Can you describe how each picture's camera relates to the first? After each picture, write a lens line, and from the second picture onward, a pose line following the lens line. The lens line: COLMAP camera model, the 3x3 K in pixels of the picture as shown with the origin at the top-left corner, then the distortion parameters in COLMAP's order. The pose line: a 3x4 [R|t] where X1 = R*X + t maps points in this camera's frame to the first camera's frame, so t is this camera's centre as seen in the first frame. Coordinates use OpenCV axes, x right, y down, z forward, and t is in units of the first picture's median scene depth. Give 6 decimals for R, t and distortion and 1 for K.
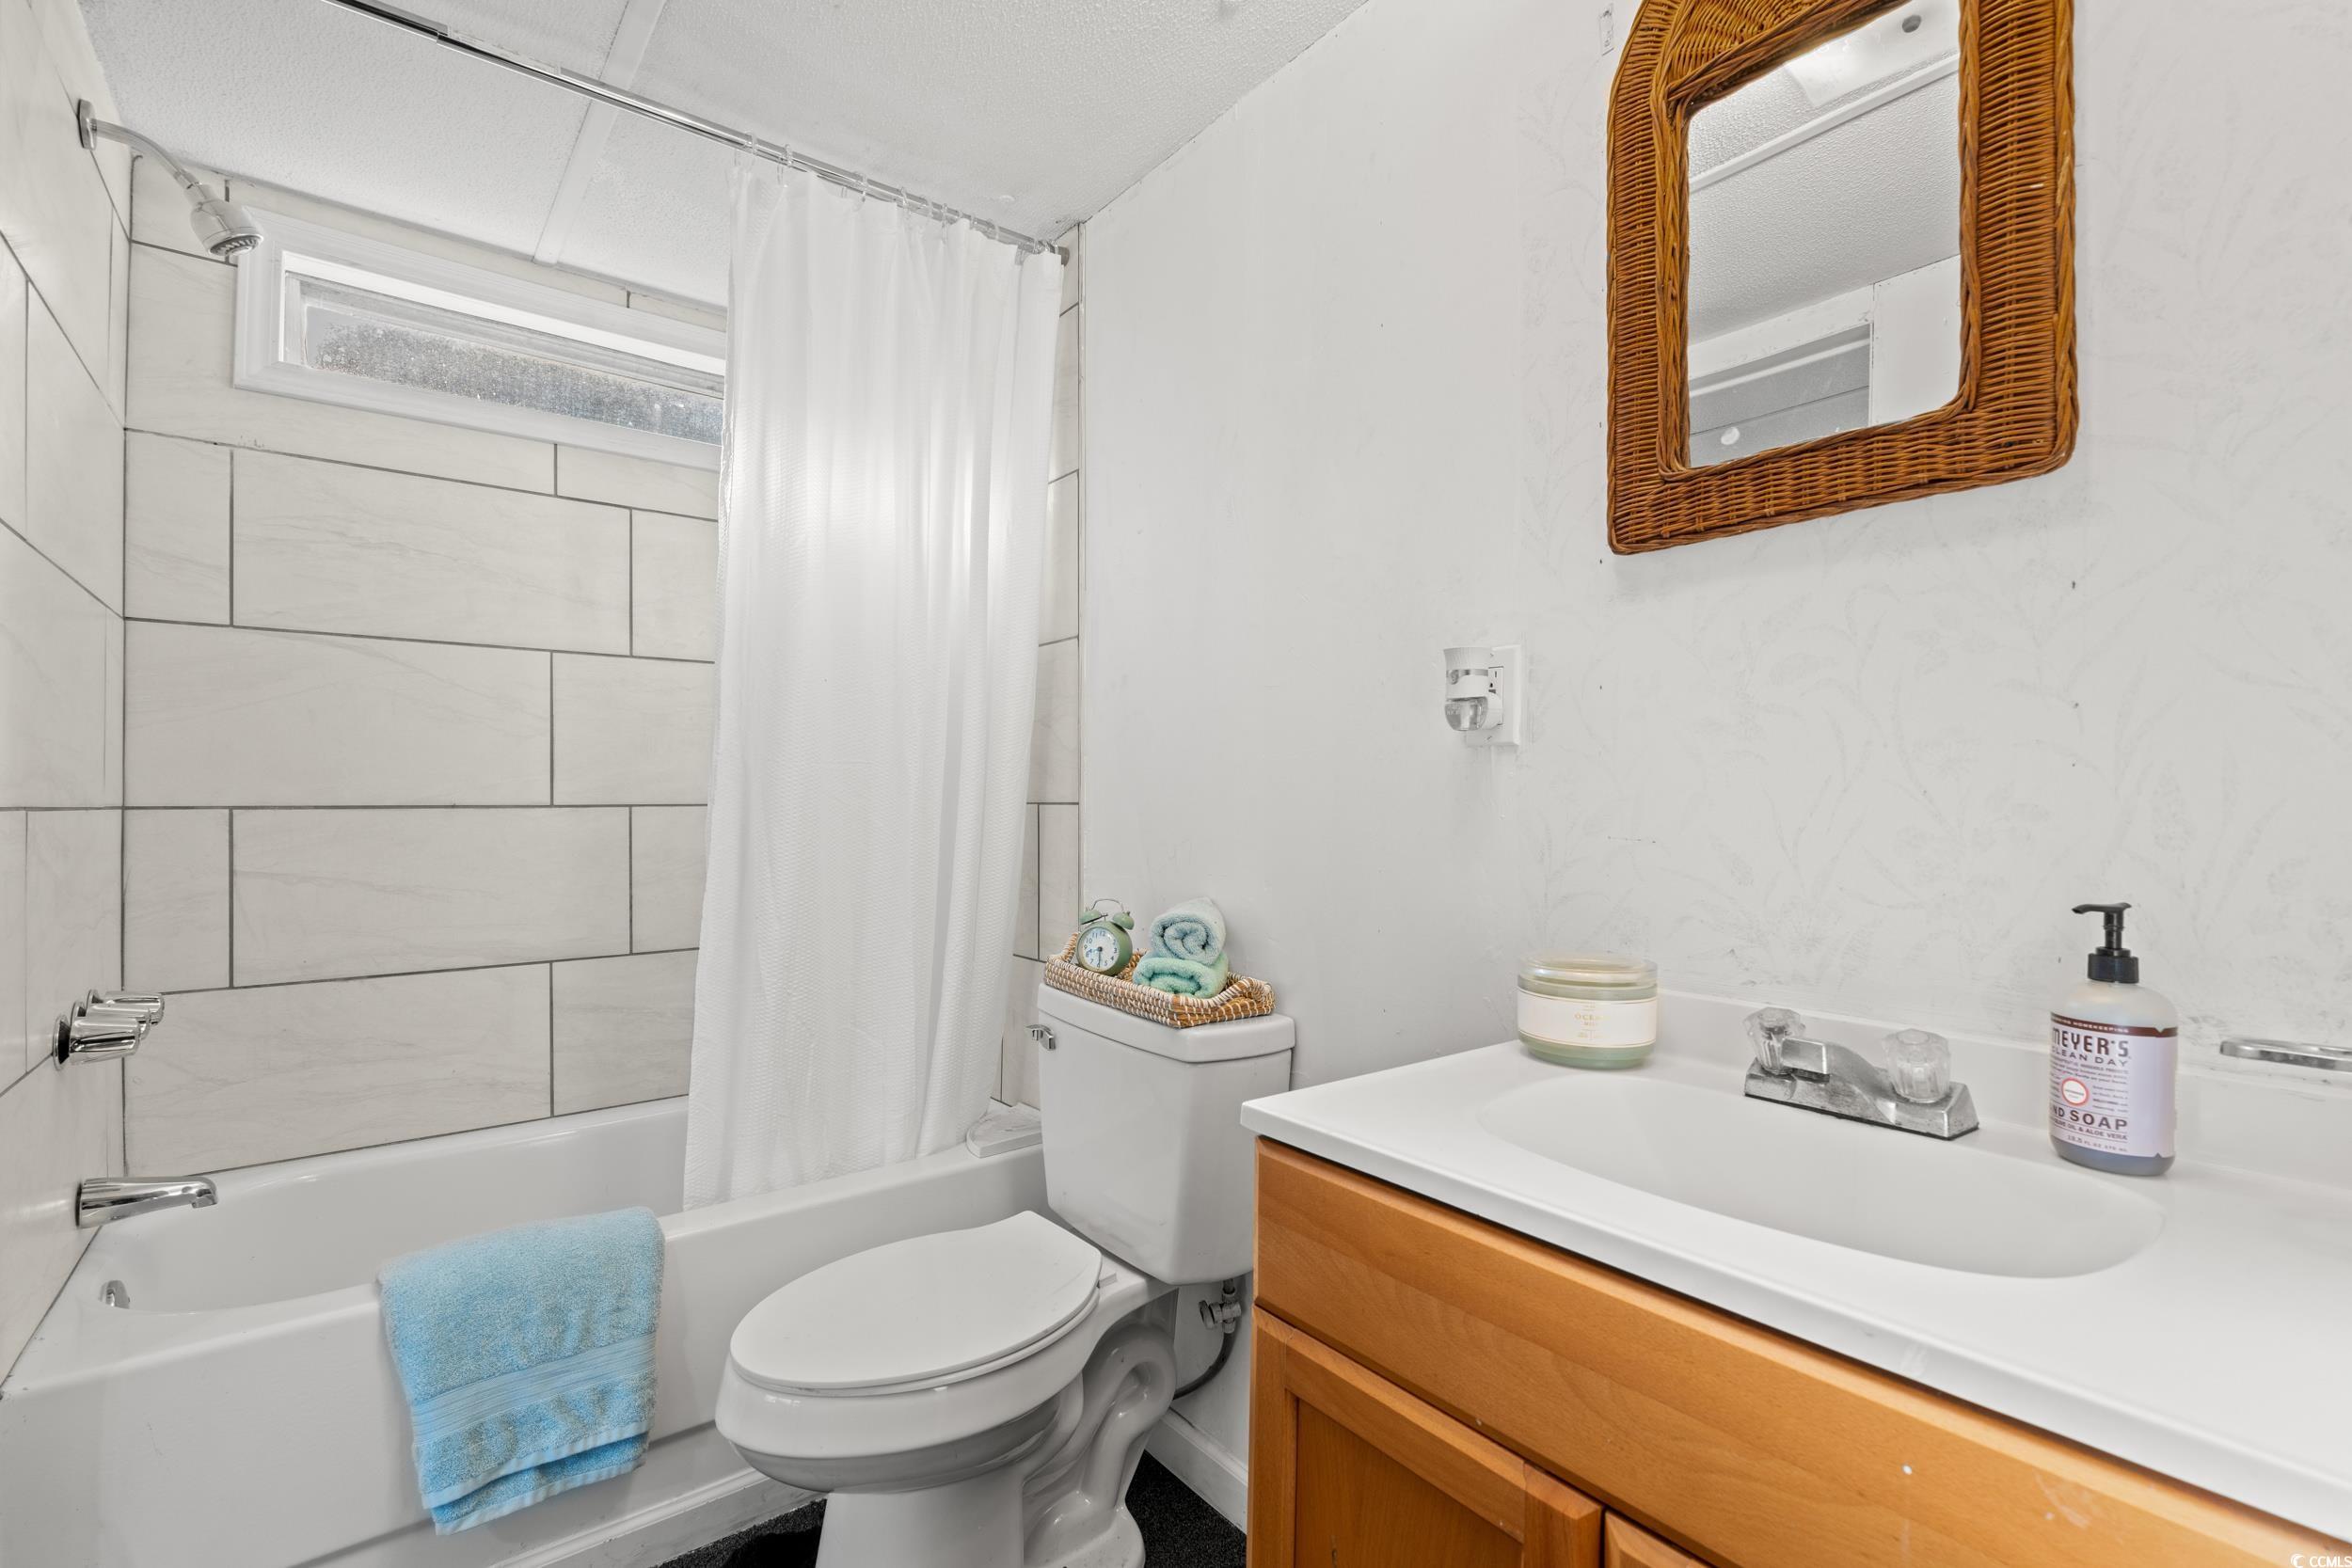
lens RADIAL K [[1041.5, 0, 1155.4], [0, 1041.5, 780.5], [0, 0, 1]] dist [0.000581, -0.000167]
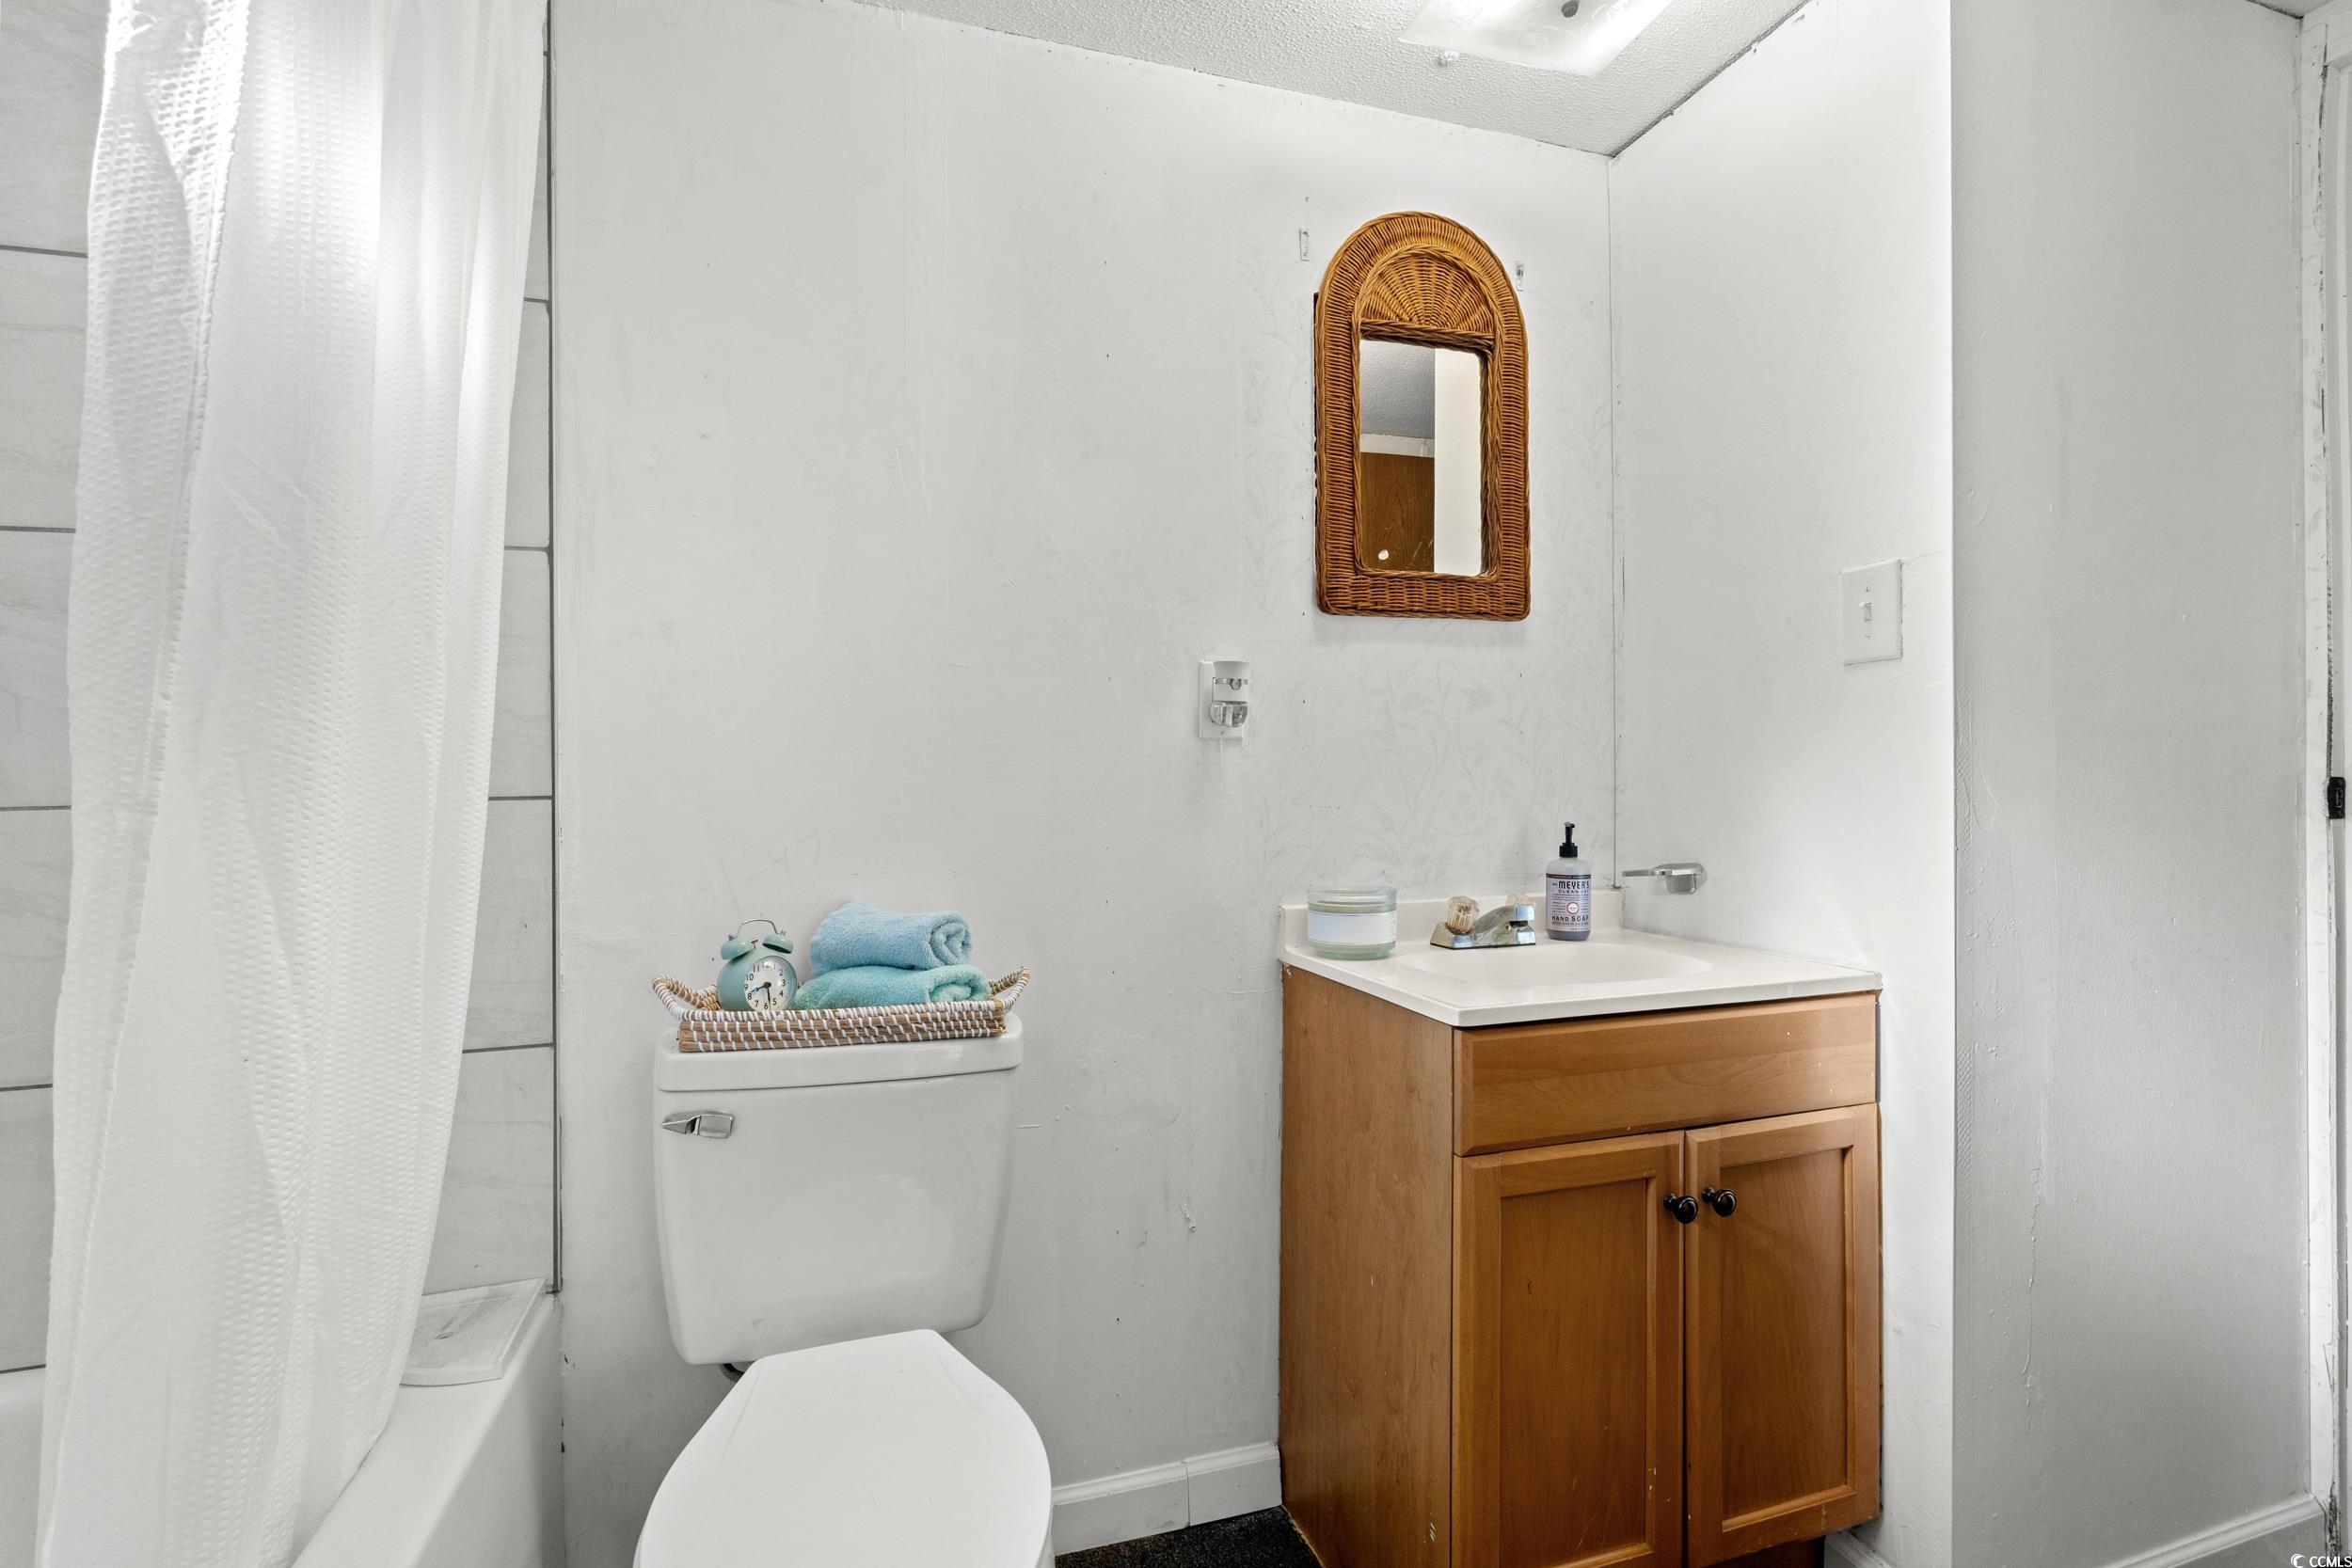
lens RADIAL K [[1041.5, 0, 1155.4], [0, 1041.5, 780.5], [0, 0, 1]] dist [0.000581, -0.000167]
pose [[0.351867, -0.007932, 0.936017, -1.074892], [-0.003657, 0.999945, 0.009848, 0.005418], [-0.936043, -0.006888, 0.351818, 0.748988]]
